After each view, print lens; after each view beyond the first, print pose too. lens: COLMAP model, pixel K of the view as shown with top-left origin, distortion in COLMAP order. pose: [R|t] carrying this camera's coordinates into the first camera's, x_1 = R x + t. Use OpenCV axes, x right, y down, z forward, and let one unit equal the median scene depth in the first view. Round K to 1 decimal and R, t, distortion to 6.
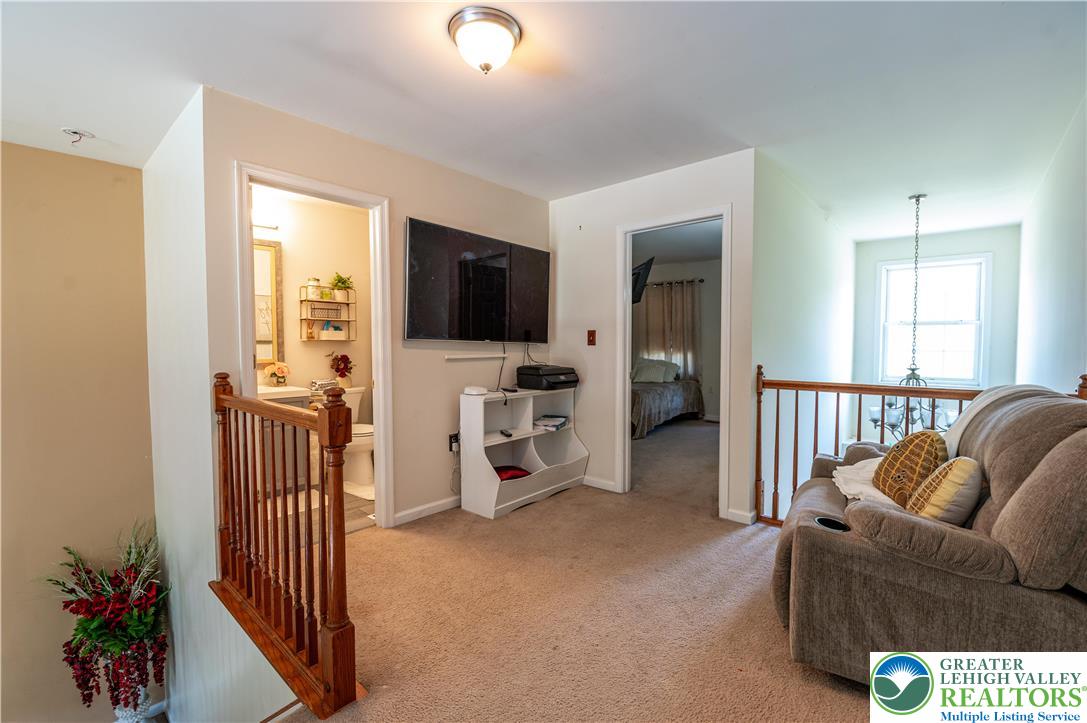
lens RADIAL K [[475.2, 0, 549.1], [0, 475.2, 362.1], [0, 0, 1]] dist [0.001163, -0.011183]
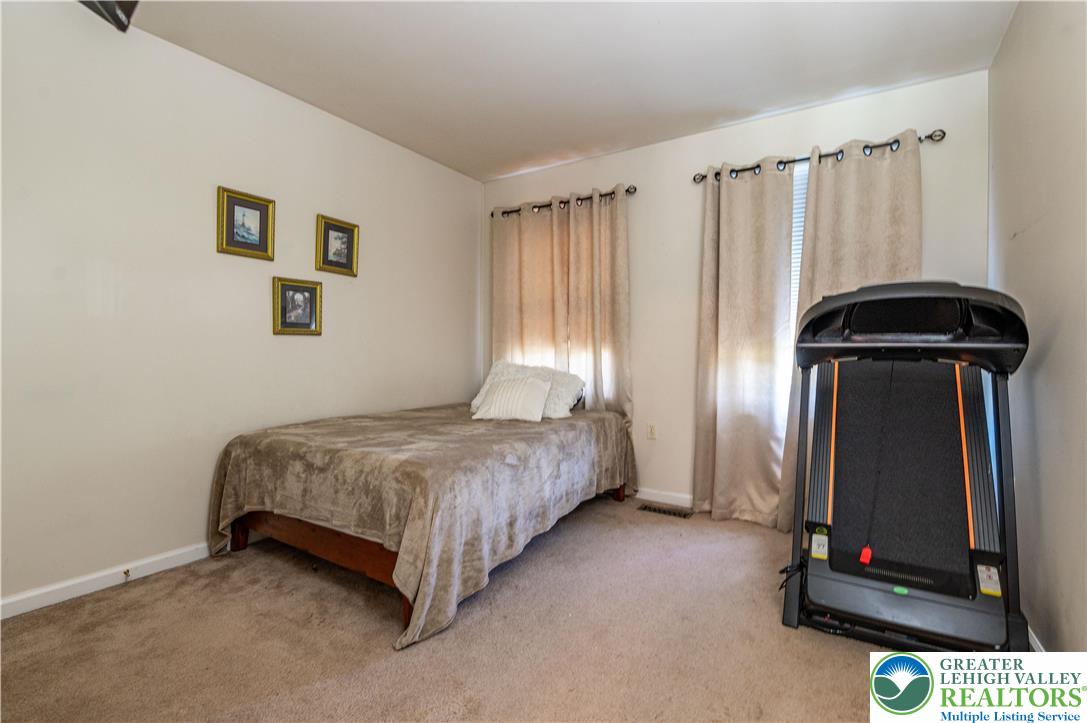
lens RADIAL K [[475.2, 0, 549.1], [0, 475.2, 362.1], [0, 0, 1]] dist [0.001163, -0.011183]
pose [[0.989269, 0.004250, 0.146047, 0.179418], [-0.001400, 0.999807, -0.019607, 0.000321], [-0.146102, 0.019192, 0.989083, 0.570698]]
